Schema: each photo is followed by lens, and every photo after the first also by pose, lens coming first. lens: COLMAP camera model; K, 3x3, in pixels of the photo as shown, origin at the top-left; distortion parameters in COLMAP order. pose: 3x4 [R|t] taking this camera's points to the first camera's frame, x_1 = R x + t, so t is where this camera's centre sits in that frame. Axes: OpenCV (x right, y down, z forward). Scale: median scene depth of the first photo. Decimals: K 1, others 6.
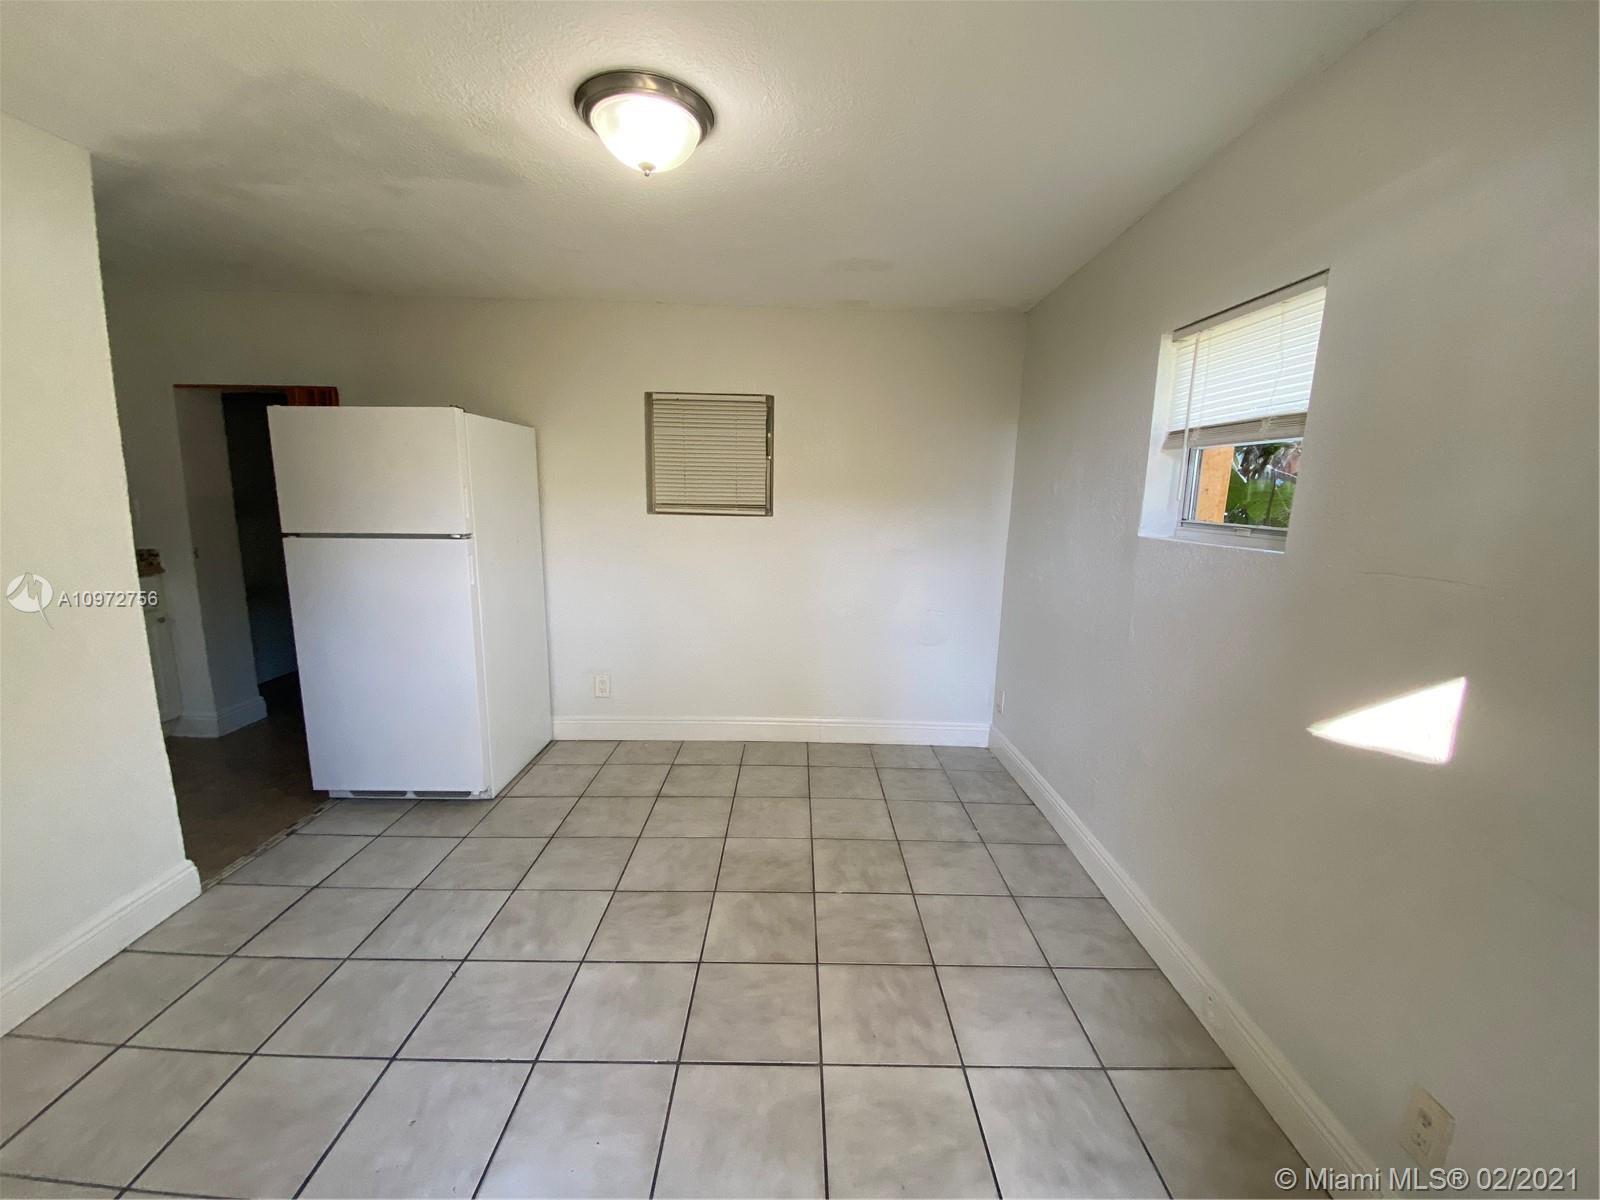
lens RADIAL K [[646.2, 0, 800.0], [0, 646.2, 600.0], [0, 0, 1]] dist [0.056074, -0.044155]
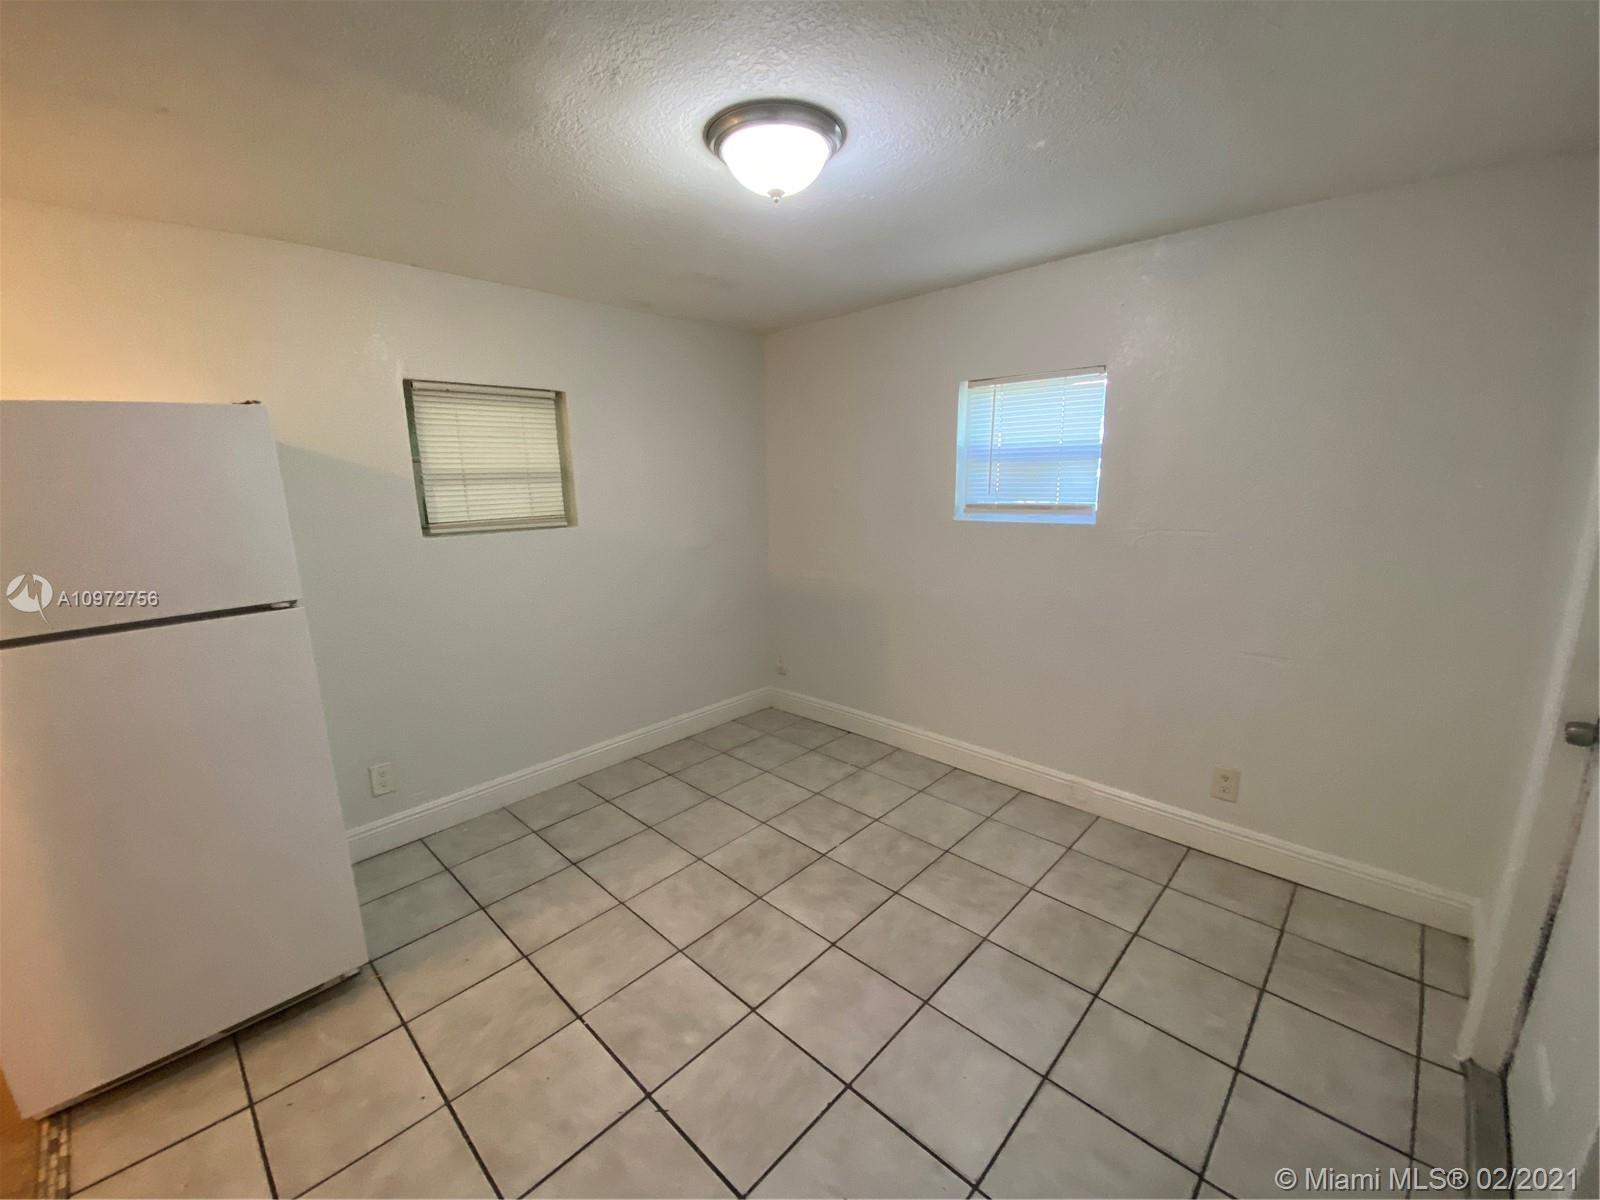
lens RADIAL K [[646.2, 0, 800.0], [0, 646.2, 600.0], [0, 0, 1]] dist [0.056074, -0.044155]
pose [[0.689735, -0.172237, 0.703278, -0.742740], [0.149887, 0.984221, 0.094041, -0.102970], [-0.708378, 0.040548, 0.704668, 0.218962]]
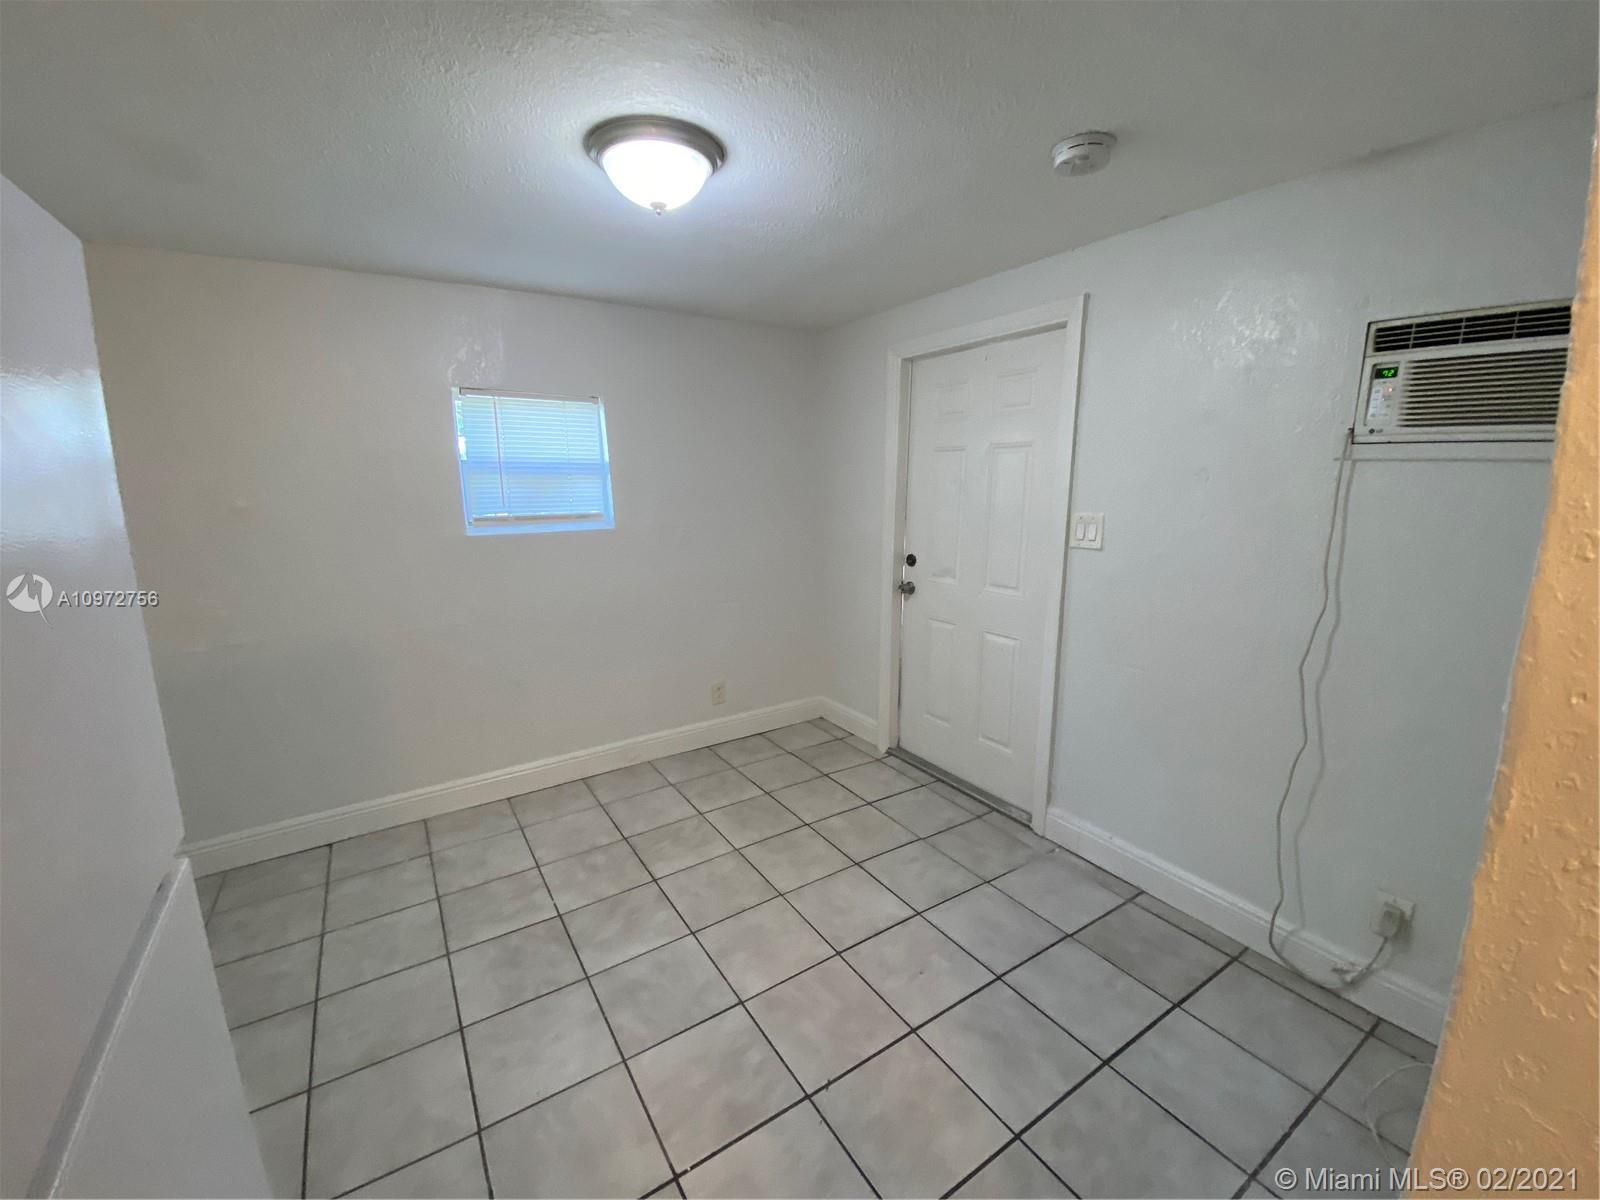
lens RADIAL K [[646.2, 0, 800.0], [0, 646.2, 600.0], [0, 0, 1]] dist [0.056074, -0.044155]
pose [[-0.542970, -0.170279, 0.822307, -0.940101], [0.139553, 0.947313, 0.288311, -0.251777], [-0.828075, 0.271300, -0.490600, 1.081046]]
